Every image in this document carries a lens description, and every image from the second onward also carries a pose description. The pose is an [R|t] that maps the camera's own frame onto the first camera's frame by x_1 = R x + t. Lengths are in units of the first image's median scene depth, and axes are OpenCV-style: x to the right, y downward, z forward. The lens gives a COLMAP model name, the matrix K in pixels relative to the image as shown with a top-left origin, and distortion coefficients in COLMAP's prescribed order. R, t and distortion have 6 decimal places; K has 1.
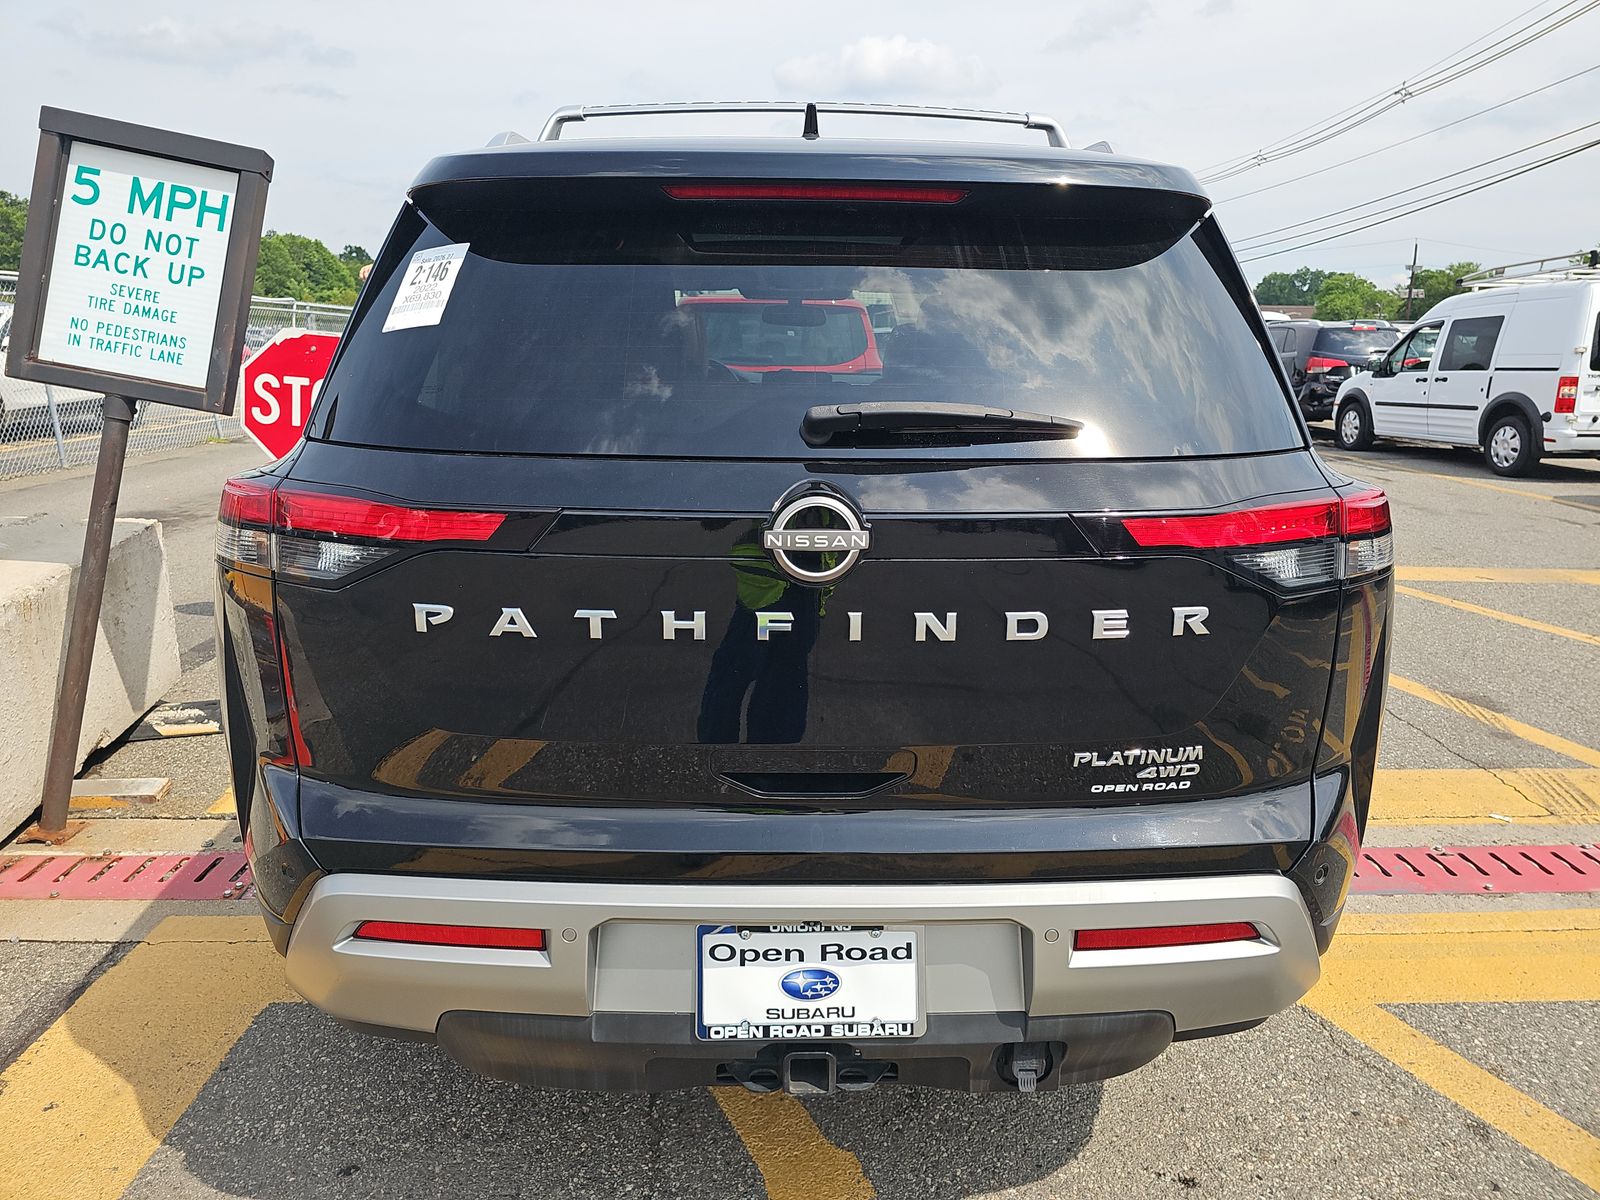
lens RADIAL K [[1089.9, 0, 804.1], [0, 1089.9, 603.2], [0, 0, 1]] dist [-0.001633, -0.007114]
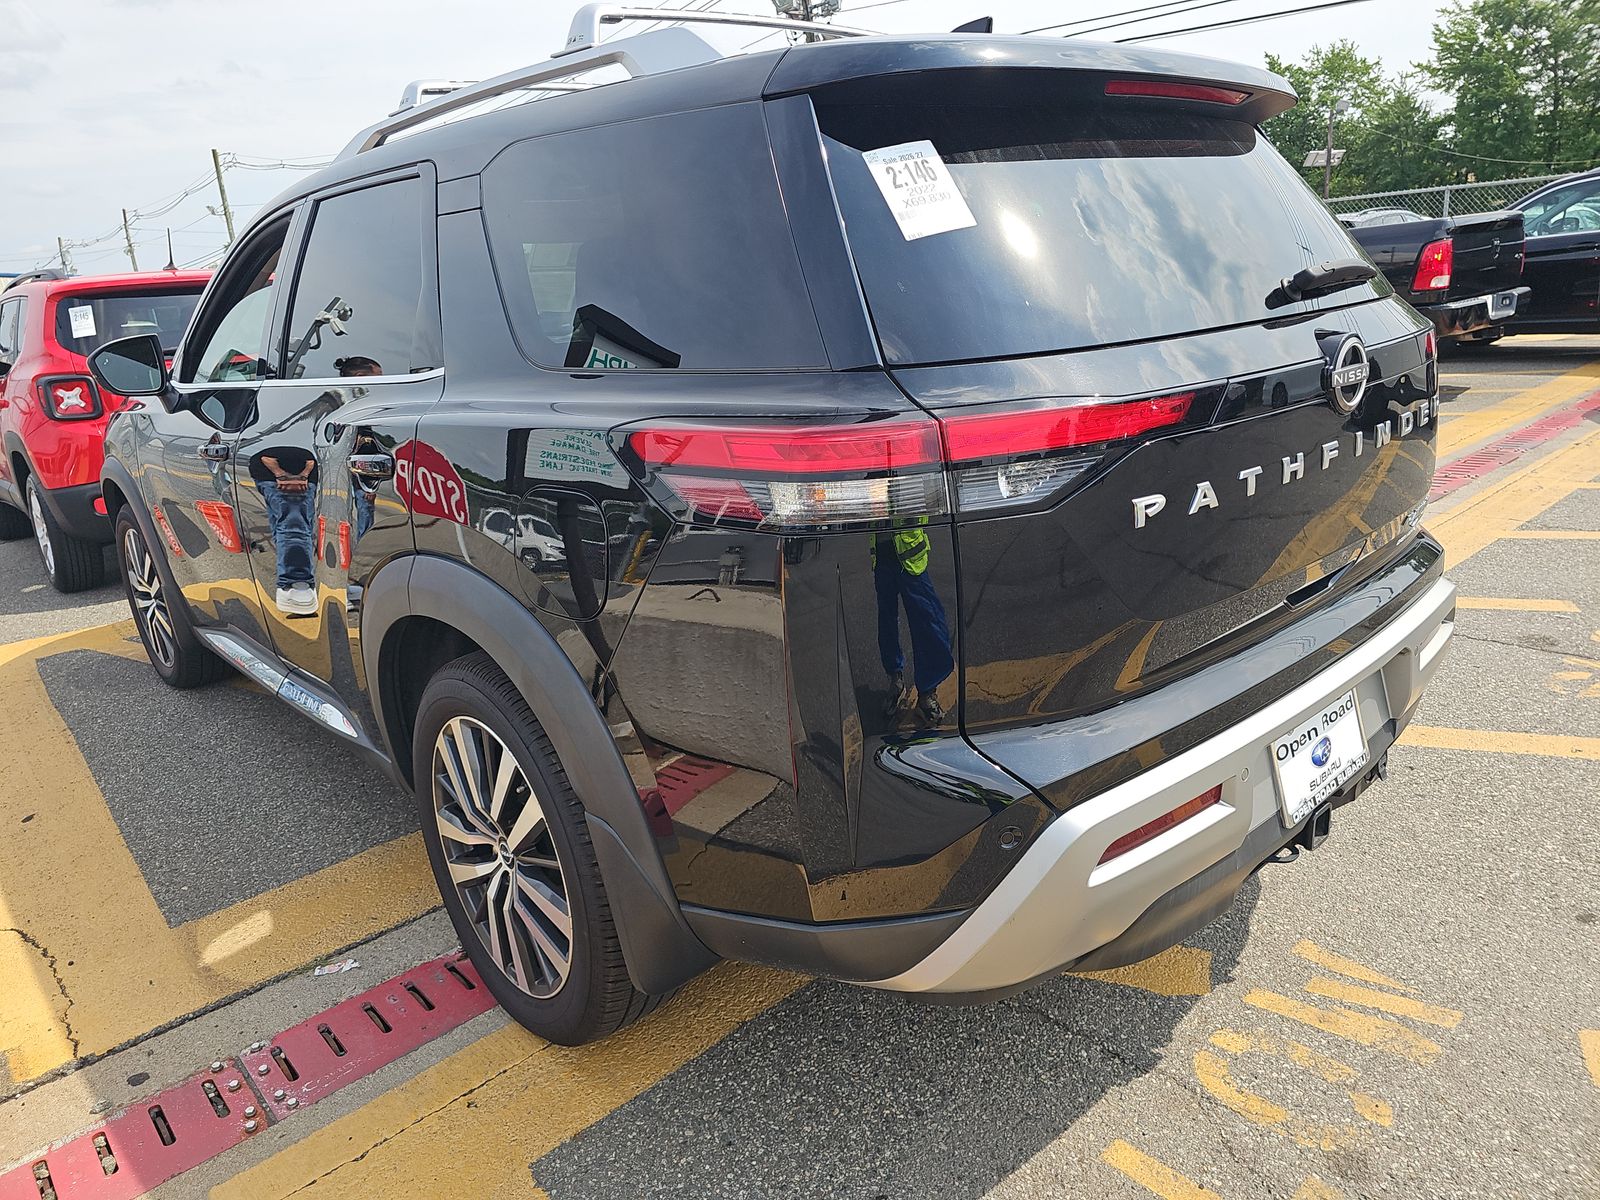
lens RADIAL K [[1151.0, 0, 804.6], [0, 1151.0, 626.9], [0, 0, 1]] dist [-0.001480, -0.001635]
pose [[0.724614, -0.266361, 0.635600, -1.206478], [0.230996, 0.962809, 0.140139, -0.098682], [-0.649289, 0.045274, 0.759193, 0.400154]]
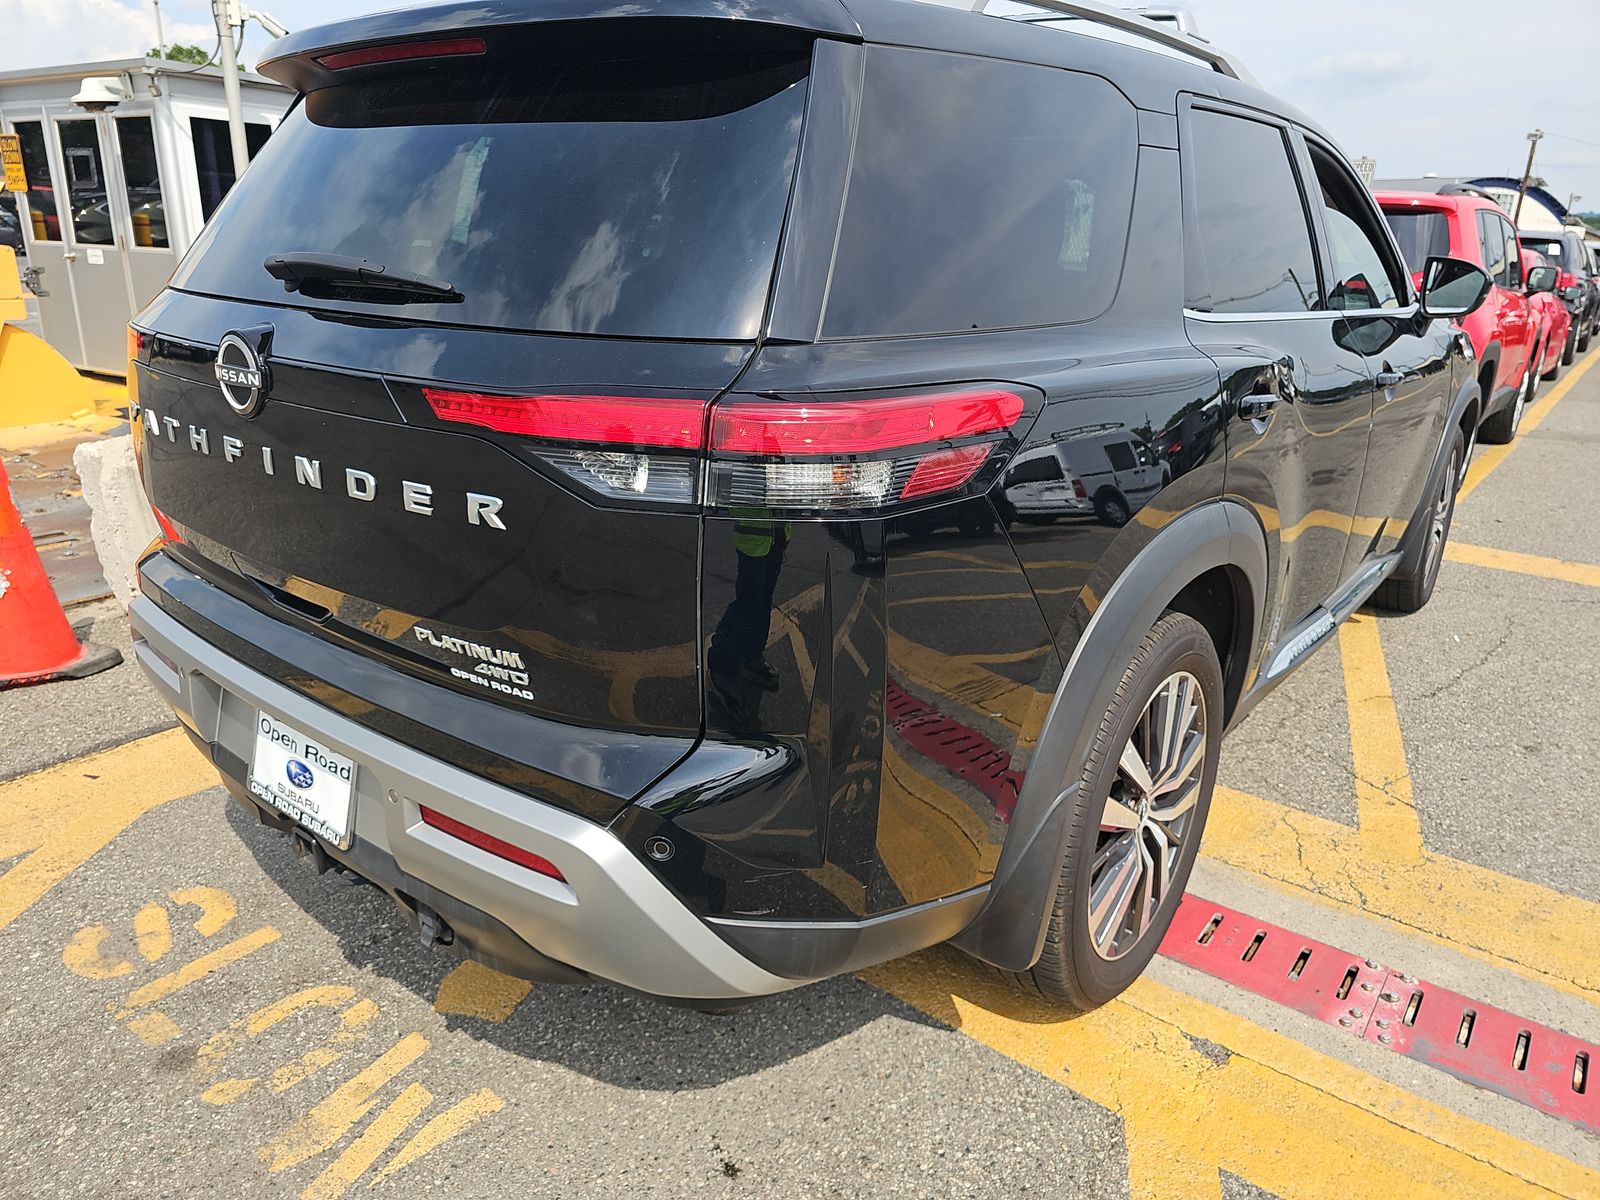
lens RADIAL K [[1151.0, 0, 804.6], [0, 1151.0, 626.9], [0, 0, 1]] dist [-0.001480, -0.001635]
pose [[0.753404, 0.228269, -0.616665, 1.134204], [-0.159239, 0.973233, 0.165710, -0.088567], [0.637986, -0.026650, 0.769587, 0.414880]]
